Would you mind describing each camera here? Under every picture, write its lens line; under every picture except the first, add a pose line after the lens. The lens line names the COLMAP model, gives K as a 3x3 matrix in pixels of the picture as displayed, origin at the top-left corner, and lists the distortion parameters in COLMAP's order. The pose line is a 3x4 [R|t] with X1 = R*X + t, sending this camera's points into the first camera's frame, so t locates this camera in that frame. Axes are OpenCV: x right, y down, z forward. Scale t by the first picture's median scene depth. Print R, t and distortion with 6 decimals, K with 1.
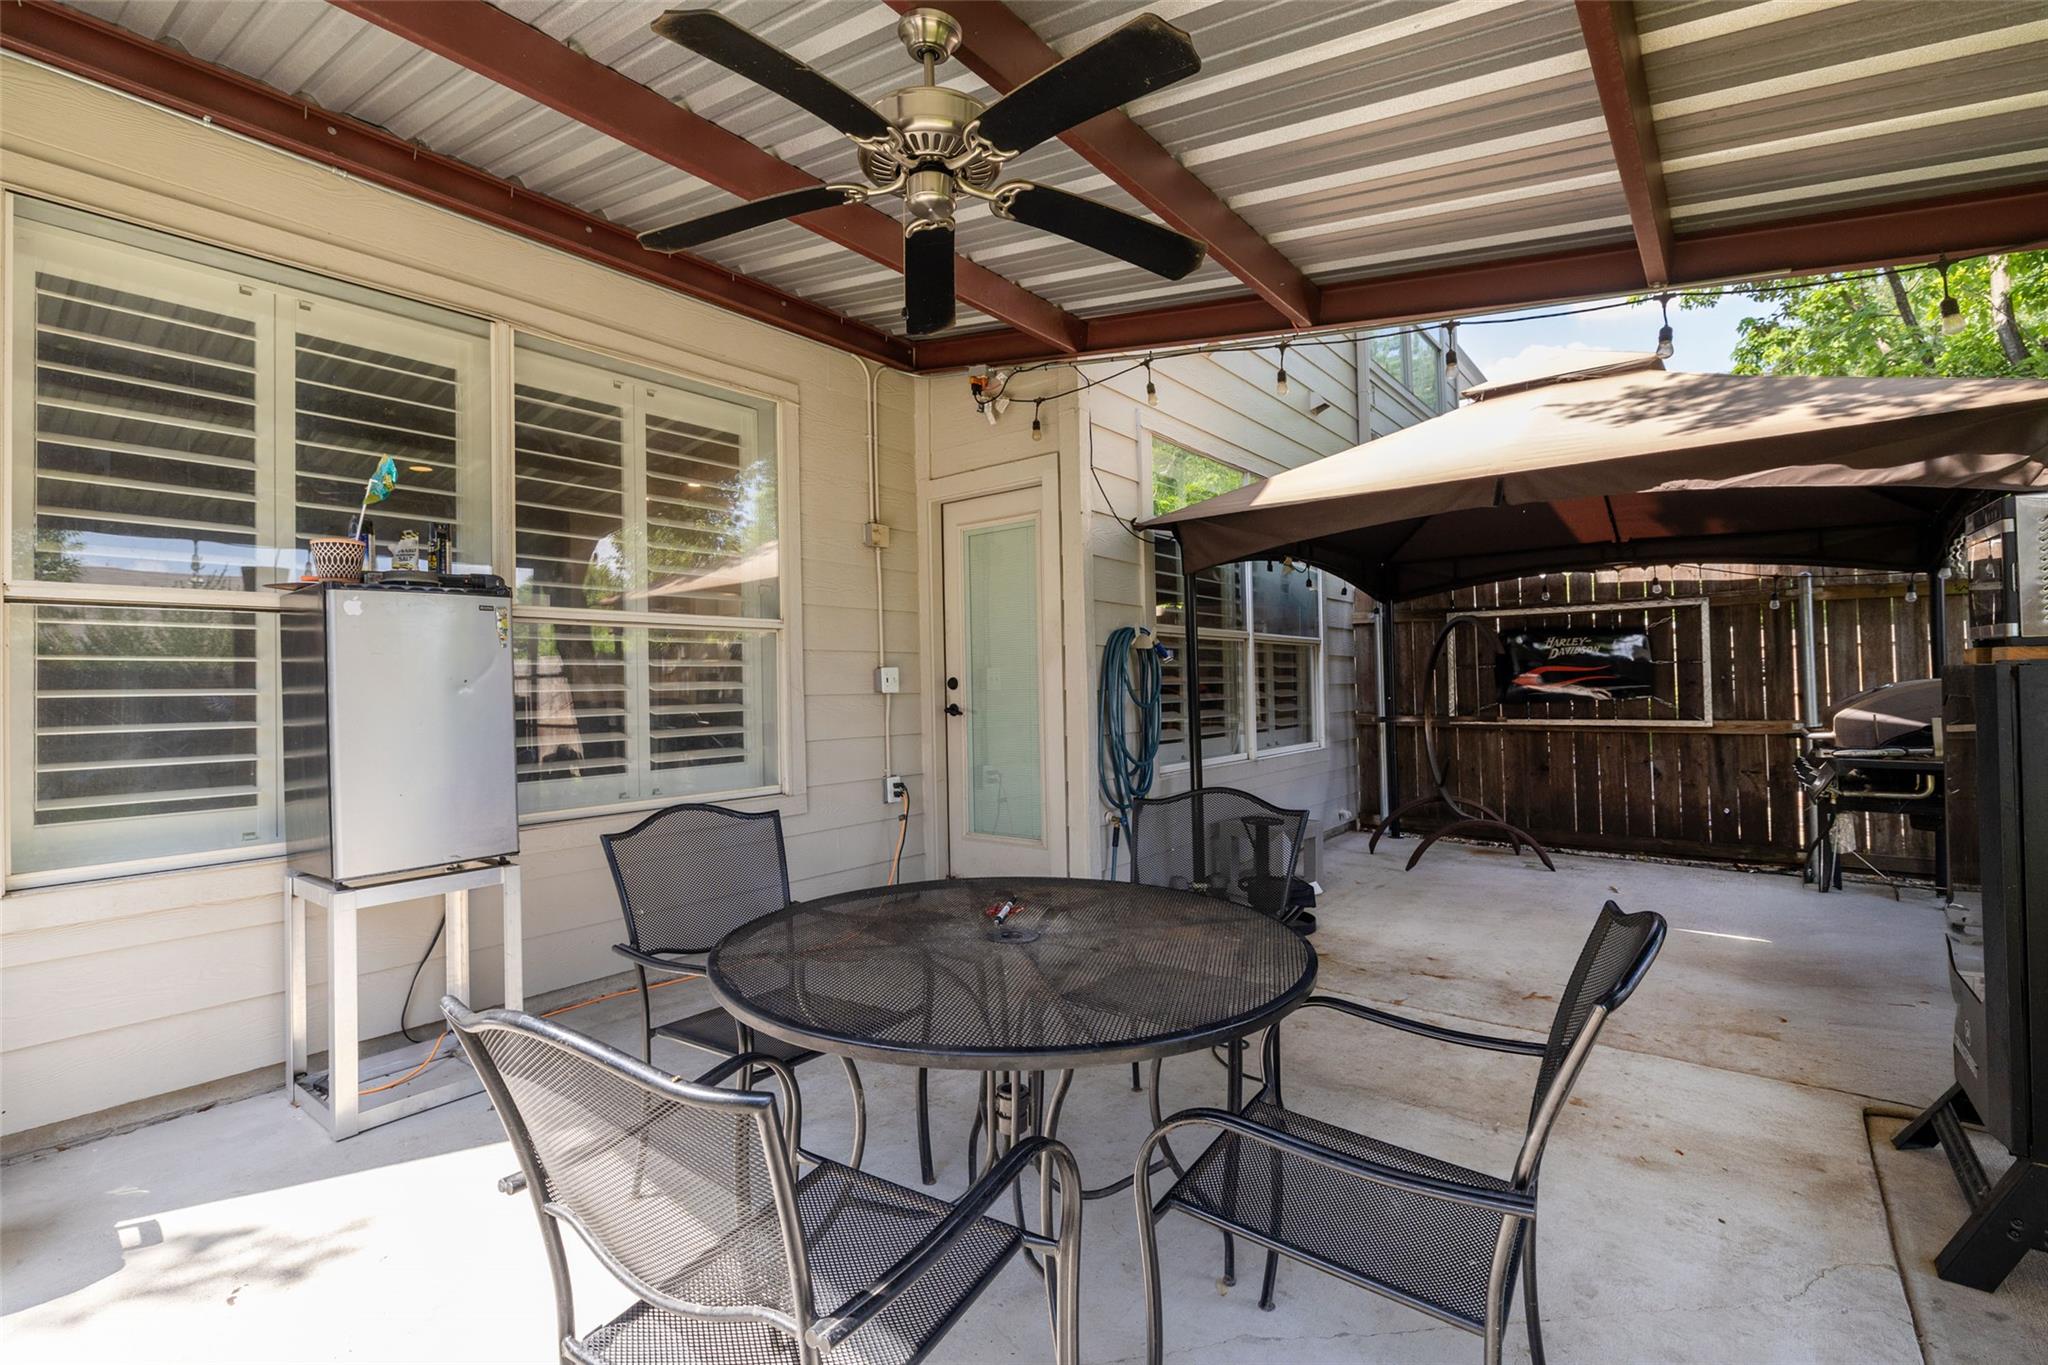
lens RADIAL K [[924.1, 0, 1024.0], [0, 924.1, 682.5], [0, 0, 1]] dist [-0.003066, -0.000258]
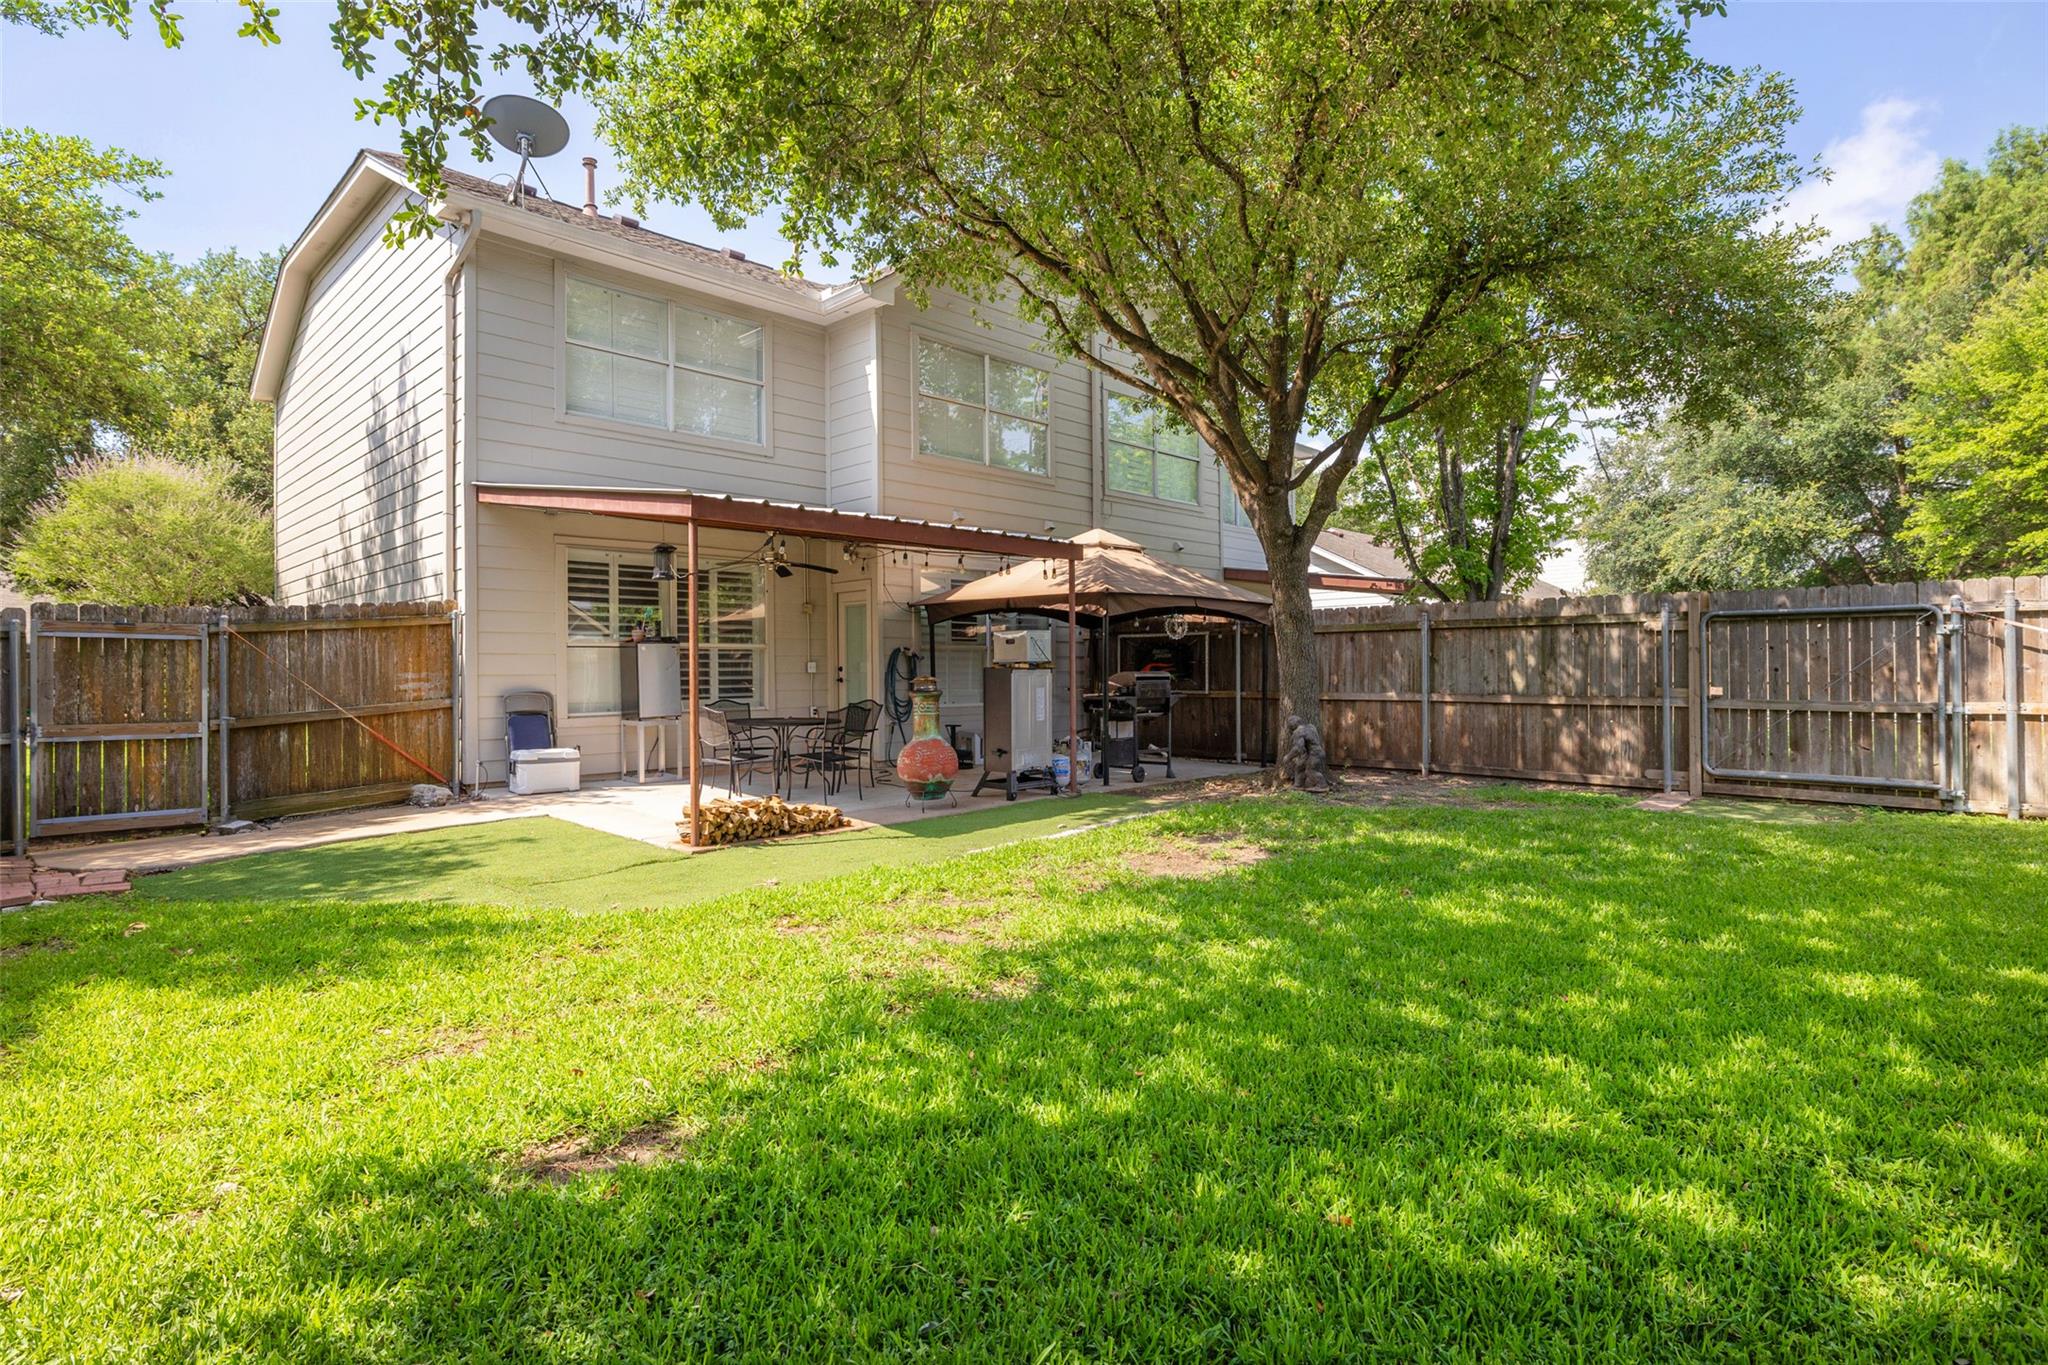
lens RADIAL K [[1018.3, 0, 1025.6], [0, 1018.3, 676.9], [0, 0, 1]] dist [-0.010160, 0.005581]
pose [[0.997816, 0.018321, -0.063456, 0.642518], [-0.016945, 0.999611, 0.022165, -0.050763], [0.063837, -0.021041, 0.997738, -1.801169]]
